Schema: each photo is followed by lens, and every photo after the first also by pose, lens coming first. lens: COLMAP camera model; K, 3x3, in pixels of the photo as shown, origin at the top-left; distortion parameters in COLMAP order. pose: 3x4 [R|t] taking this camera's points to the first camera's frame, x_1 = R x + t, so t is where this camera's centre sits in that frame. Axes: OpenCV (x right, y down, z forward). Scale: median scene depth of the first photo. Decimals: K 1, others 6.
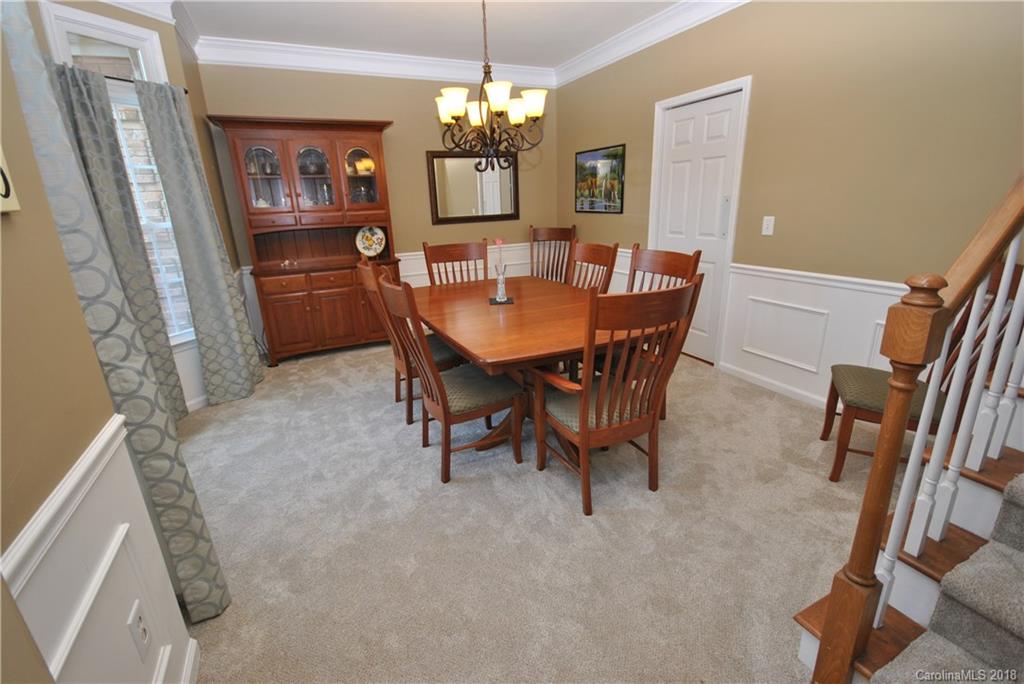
lens RADIAL K [[452.9, 0, 509.3], [0, 452.9, 338.5], [0, 0, 1]] dist [0.008613, -0.010930]
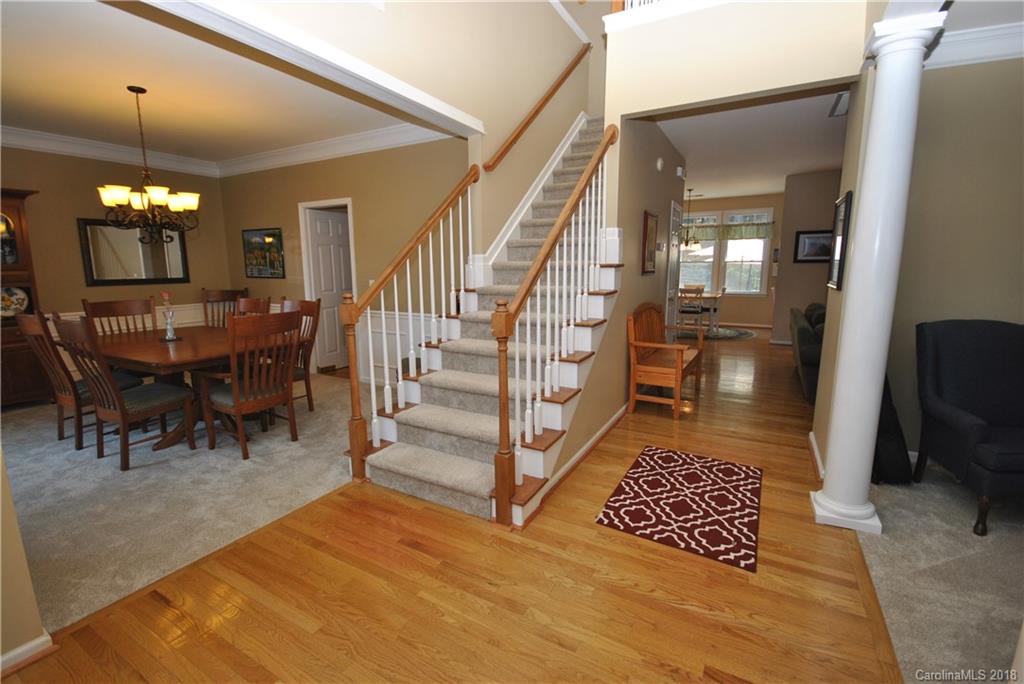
lens RADIAL K [[452.9, 0, 514.0], [0, 452.9, 337.6], [0, 0, 1]] dist [0.008613, -0.010930]
pose [[0.812787, -0.058582, 0.579607, 0.028128], [0.146163, 0.983614, -0.105550, 0.184909], [-0.563926, 0.170507, 0.808031, -0.584734]]
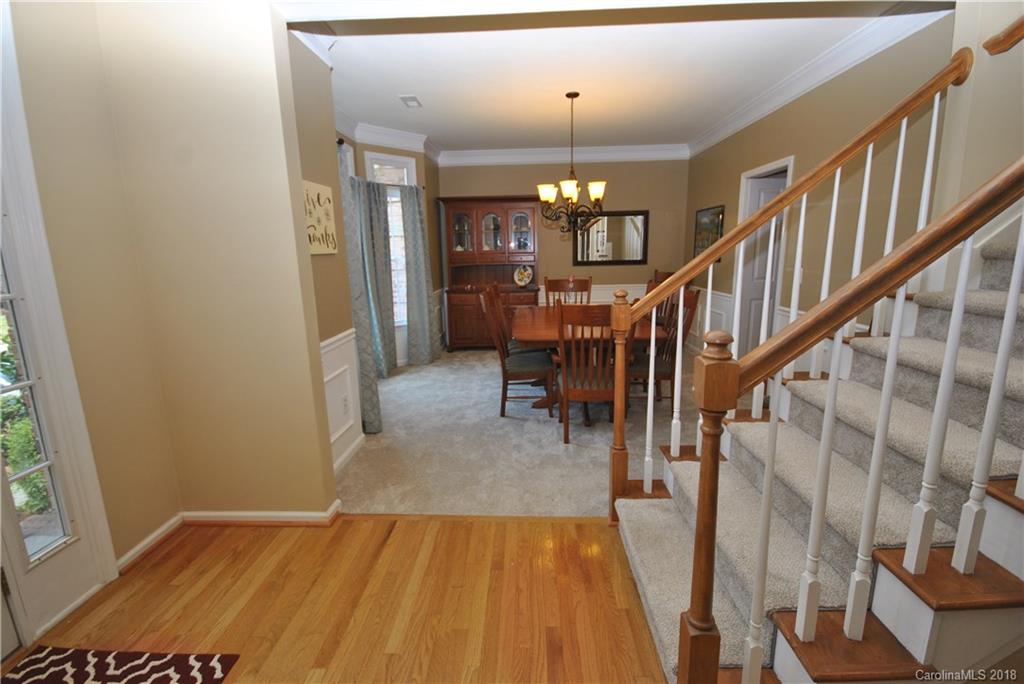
lens RADIAL K [[452.9, 0, 501.5], [0, 452.9, 335.4], [0, 0, 1]] dist [0.008613, -0.010930]
pose [[0.880205, 0.107198, -0.462328, 0.453293], [-0.151294, 0.986711, -0.059256, 0.094126], [0.449832, 0.122105, 0.884727, -0.384247]]
